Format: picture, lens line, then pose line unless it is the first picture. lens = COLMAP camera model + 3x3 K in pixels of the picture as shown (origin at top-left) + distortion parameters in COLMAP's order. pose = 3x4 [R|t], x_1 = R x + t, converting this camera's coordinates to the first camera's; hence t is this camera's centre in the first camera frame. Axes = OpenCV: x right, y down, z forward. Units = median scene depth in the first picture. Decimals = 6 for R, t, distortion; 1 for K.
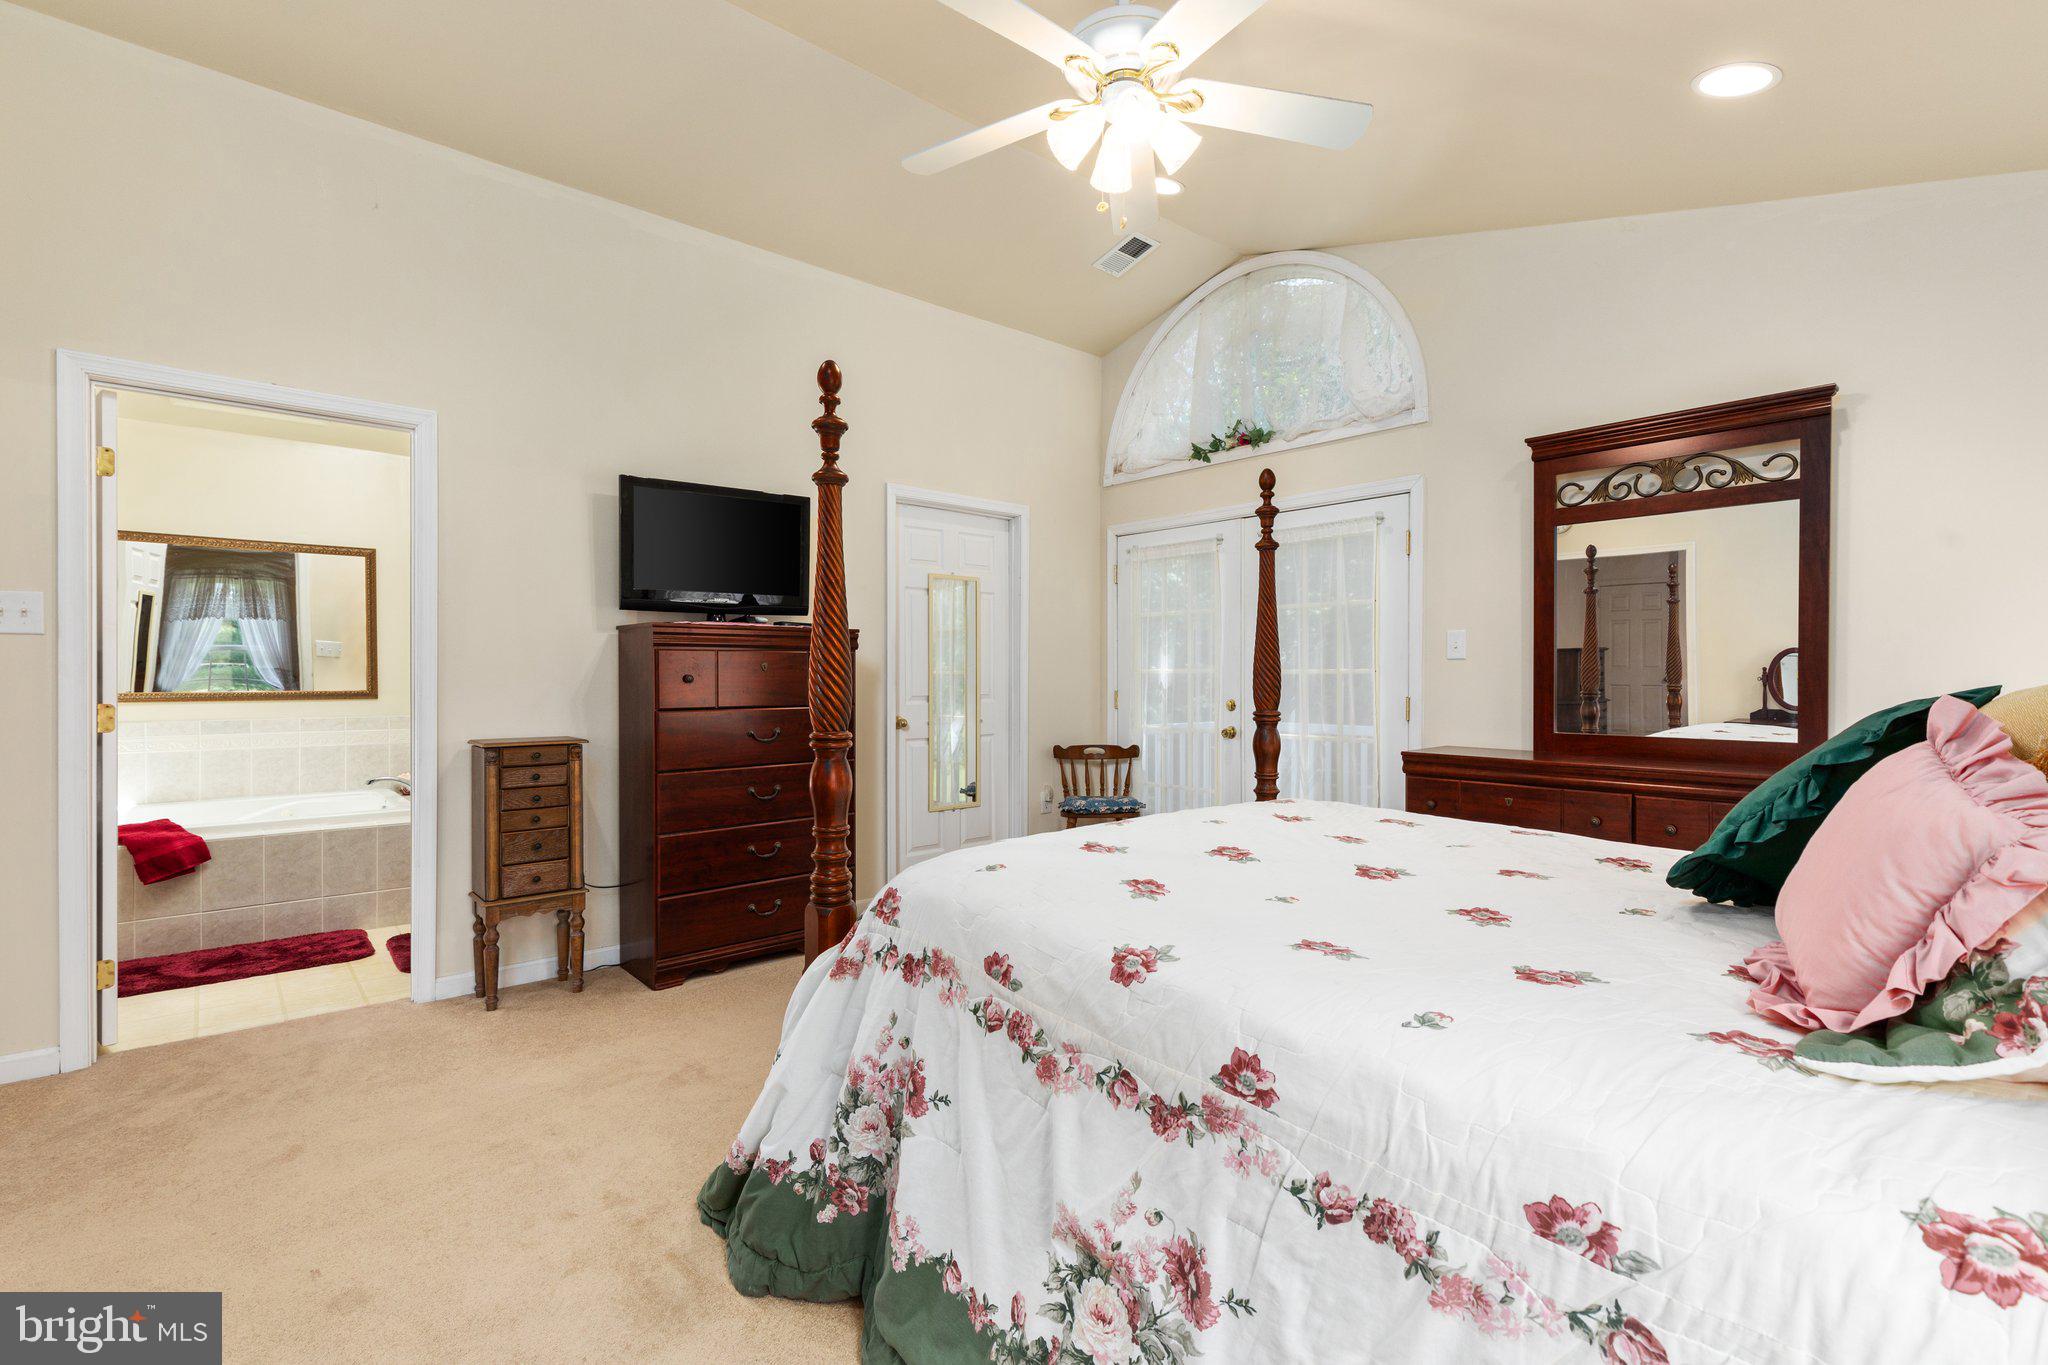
lens RADIAL K [[943.8, 0, 1028.8], [0, 943.8, 669.6], [0, 0, 1]] dist [0.002053, -0.000159]
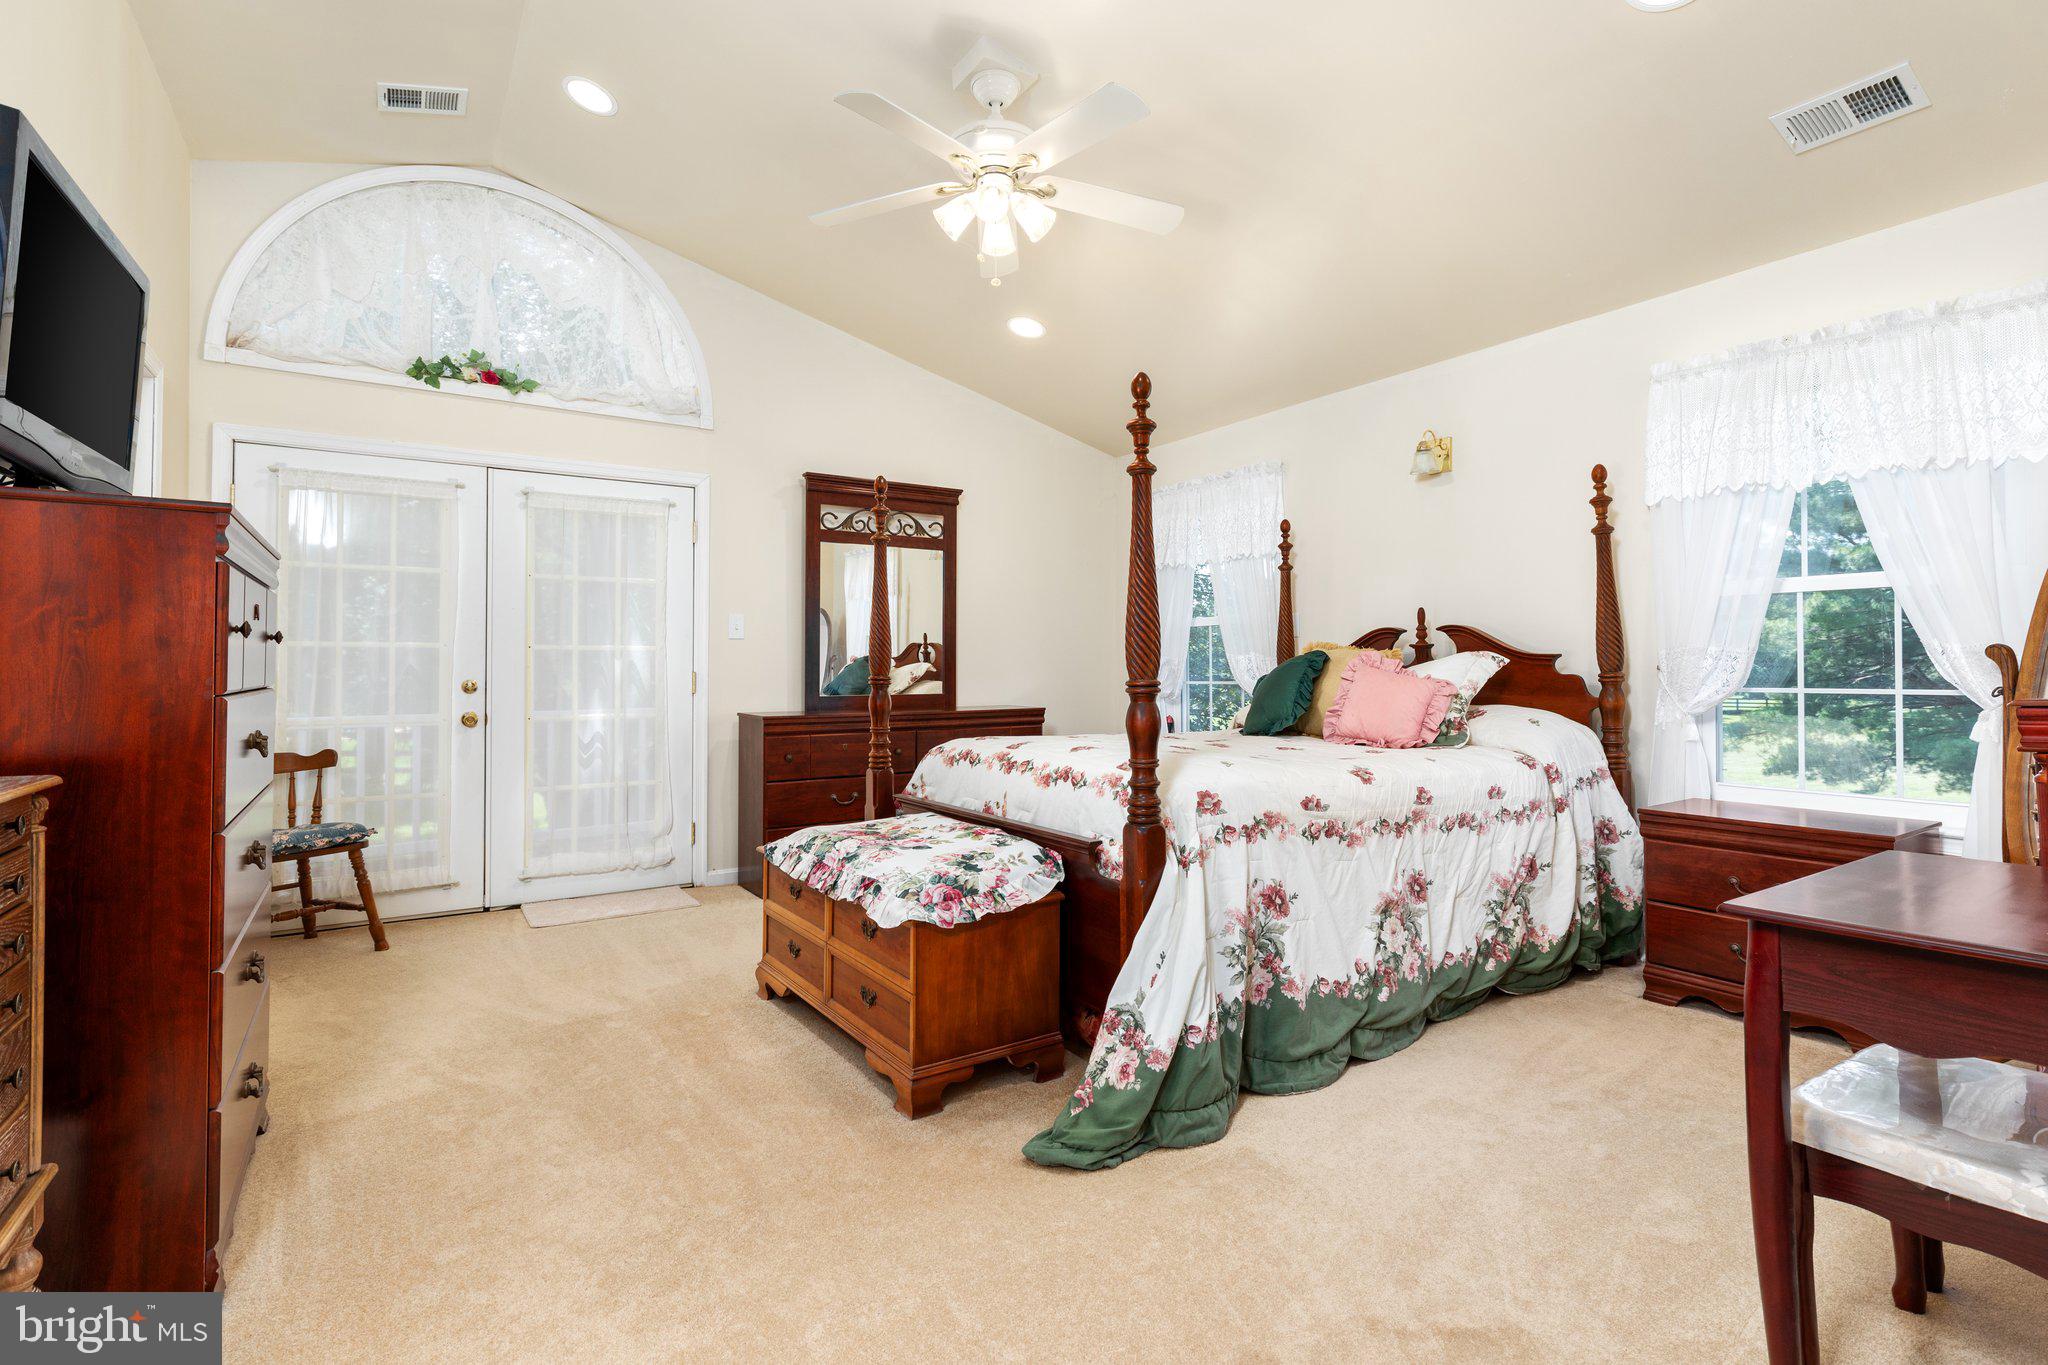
lens RADIAL K [[977.3, 0, 1025.5], [0, 977.3, 667.4], [0, 0, 1]] dist [0.001414, -0.001045]
pose [[0.127292, 0.002570, 0.991862, -0.896923], [0.000096, 0.999997, -0.002604, 0.033845], [-0.991865, 0.000426, 0.127292, 0.617730]]
